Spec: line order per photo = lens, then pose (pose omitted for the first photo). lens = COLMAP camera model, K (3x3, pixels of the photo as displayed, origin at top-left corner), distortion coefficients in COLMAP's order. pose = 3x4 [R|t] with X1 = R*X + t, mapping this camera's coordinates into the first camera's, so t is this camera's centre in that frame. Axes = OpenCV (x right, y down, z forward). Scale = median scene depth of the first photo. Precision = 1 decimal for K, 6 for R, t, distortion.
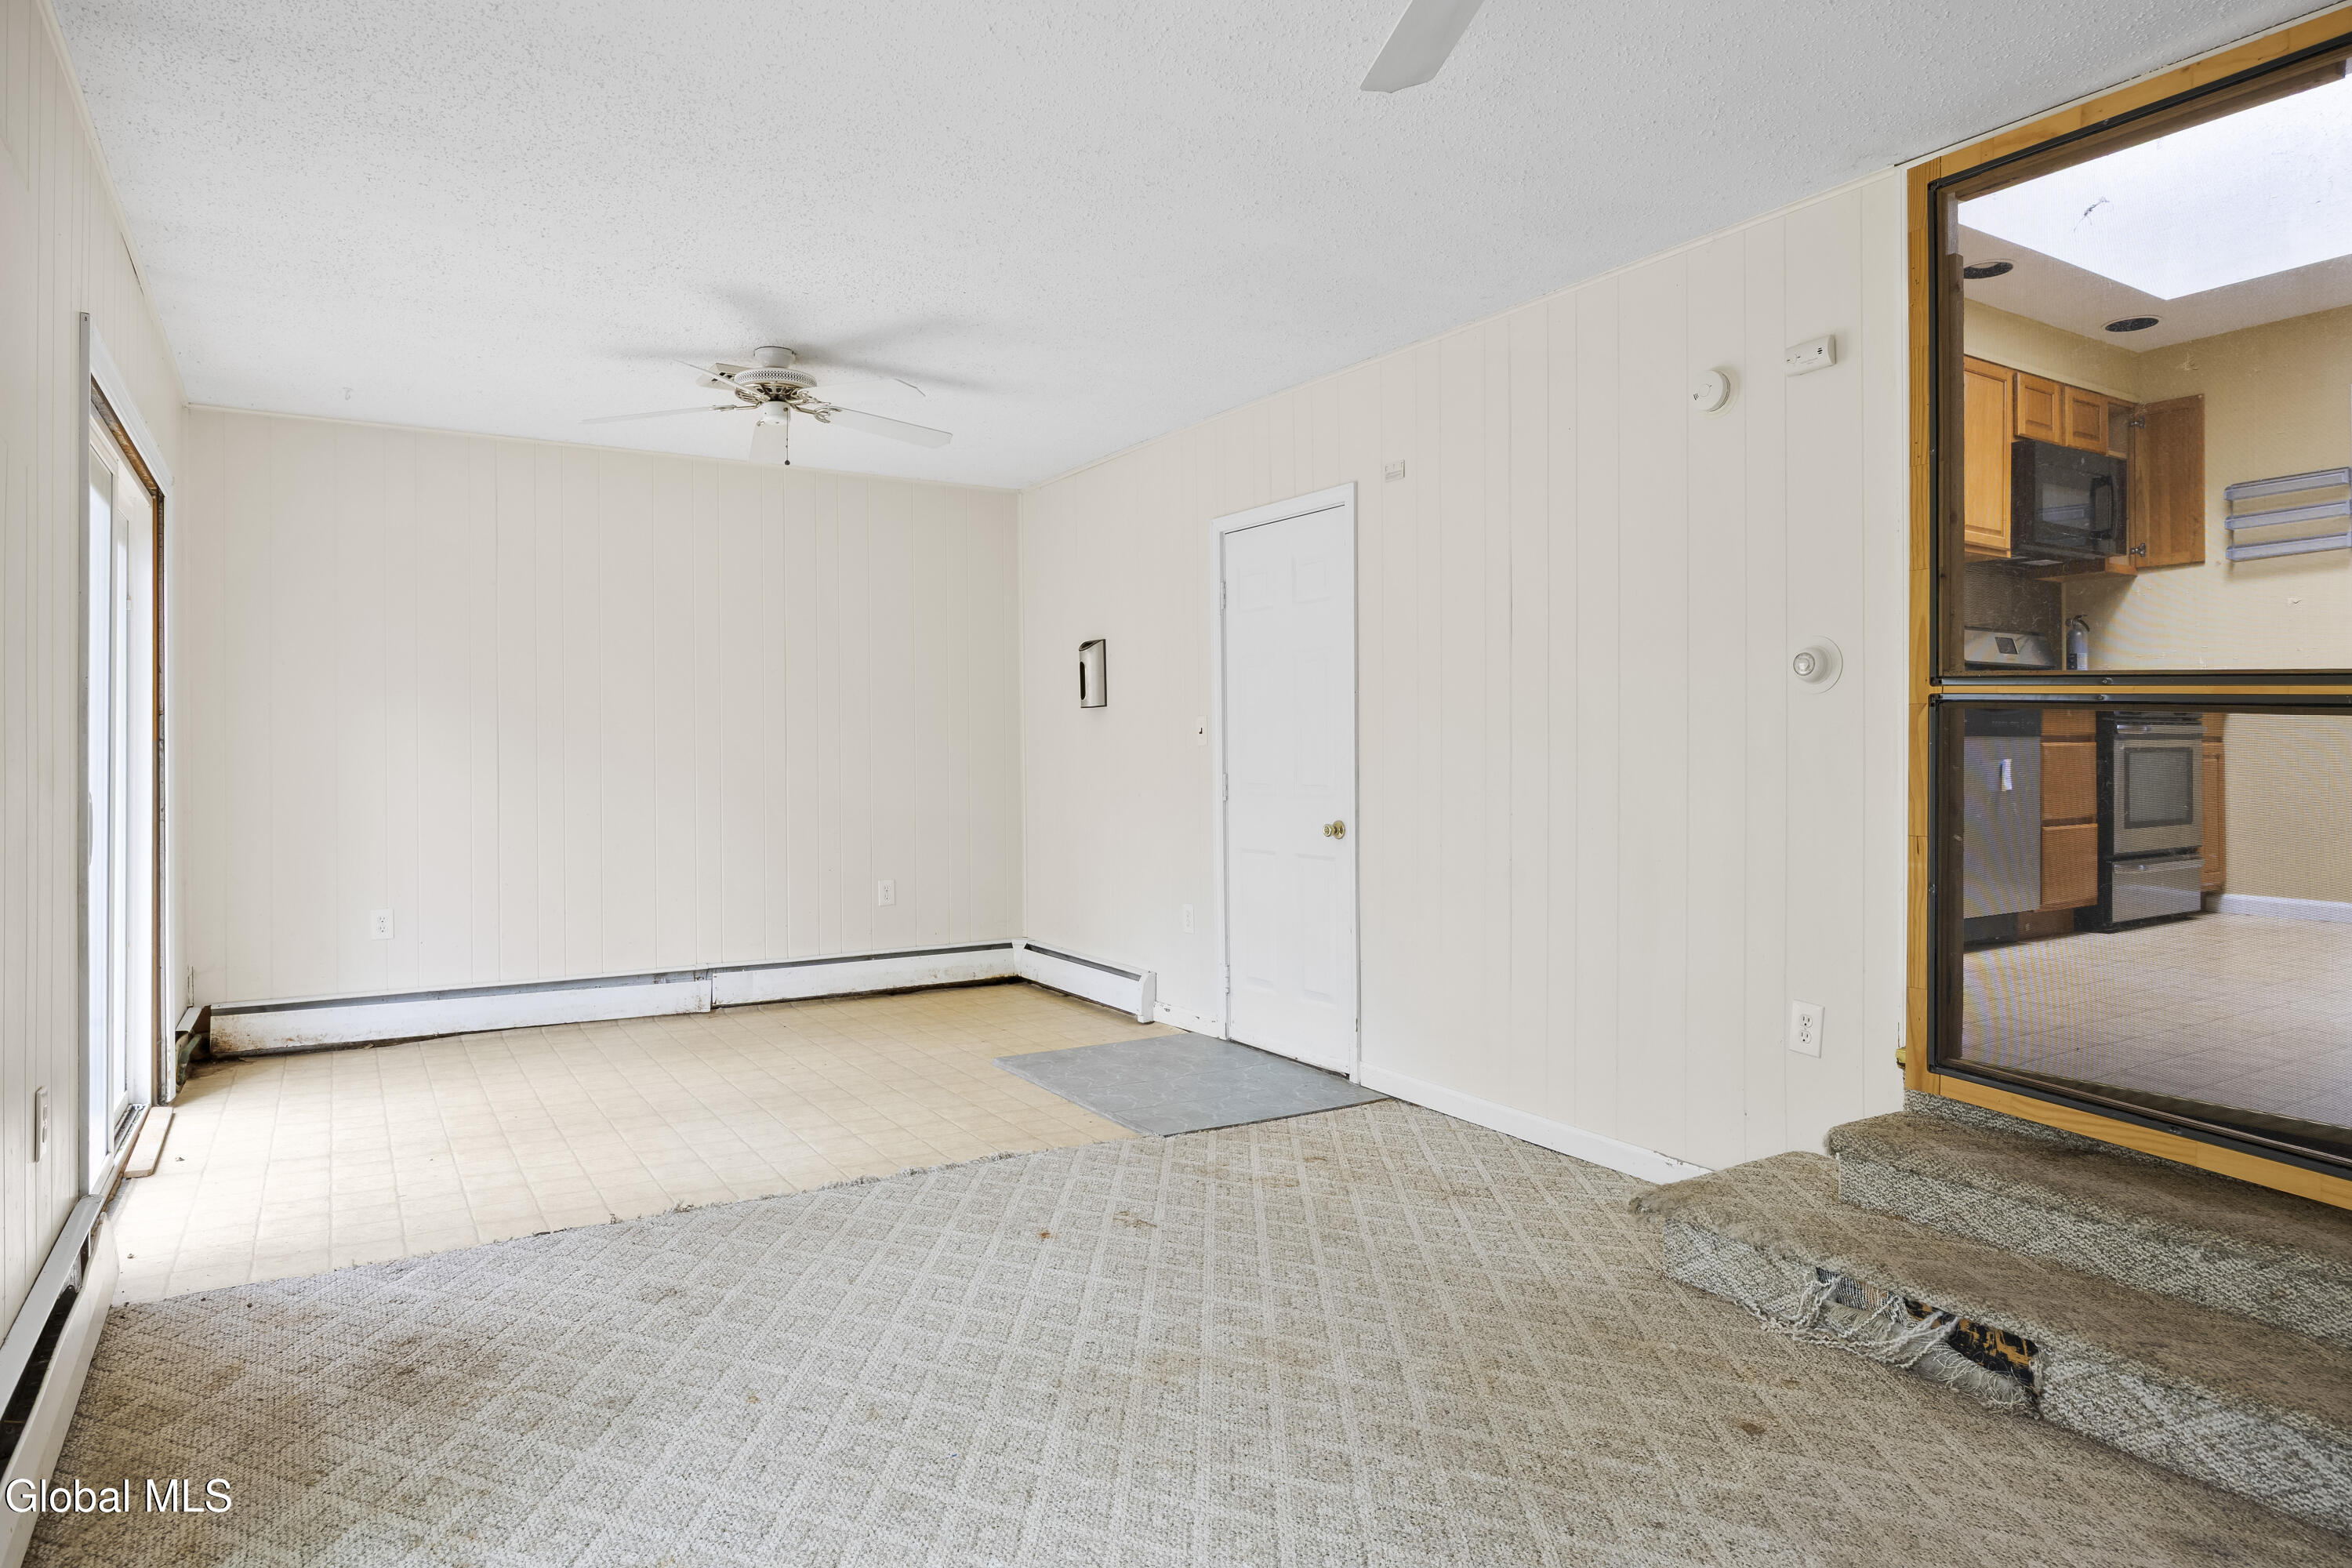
lens RADIAL K [[1385.2, 0, 1170.3], [0, 1385.2, 778.0], [0, 0, 1]] dist [0.003373, -0.000018]
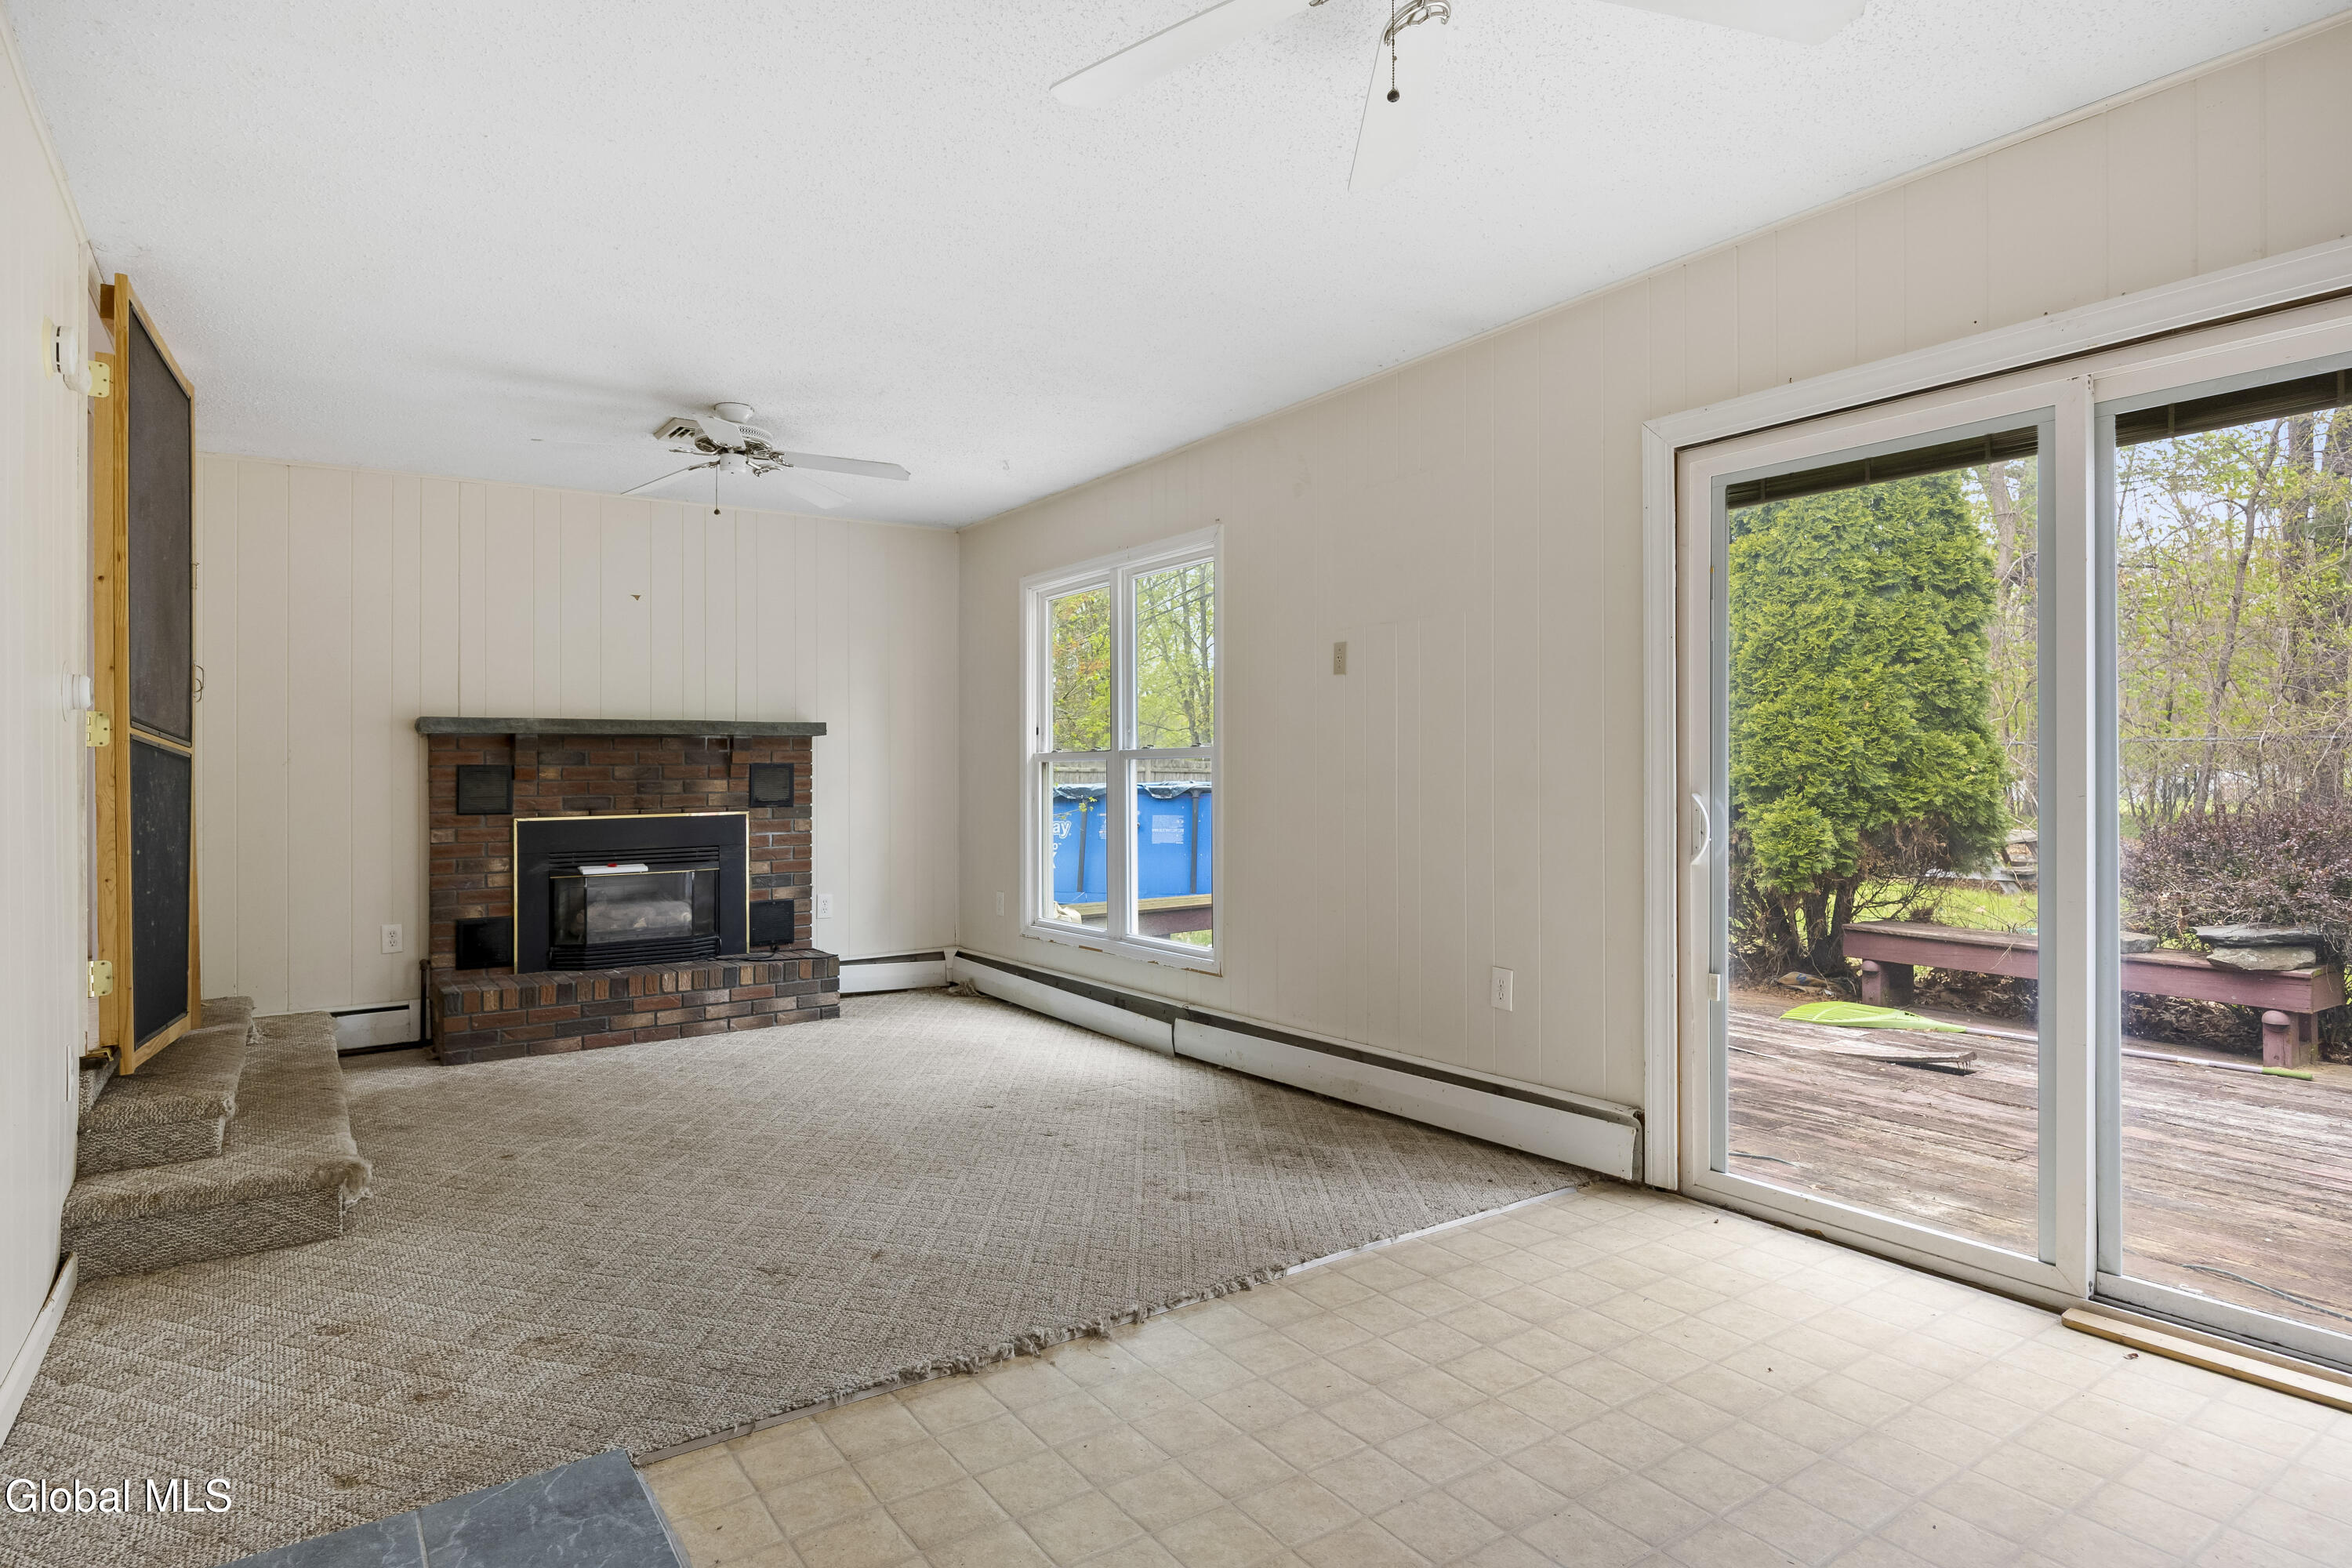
lens RADIAL K [[1249.3, 0, 1175.6], [0, 1249.3, 784.0], [0, 0, 1]] dist [-0.007070, 0.000975]
pose [[-0.998232, 0.010032, -0.058593, -0.266660], [0.008634, 0.999673, 0.024056, -0.032318], [0.058815, 0.023508, -0.997992, 1.978916]]
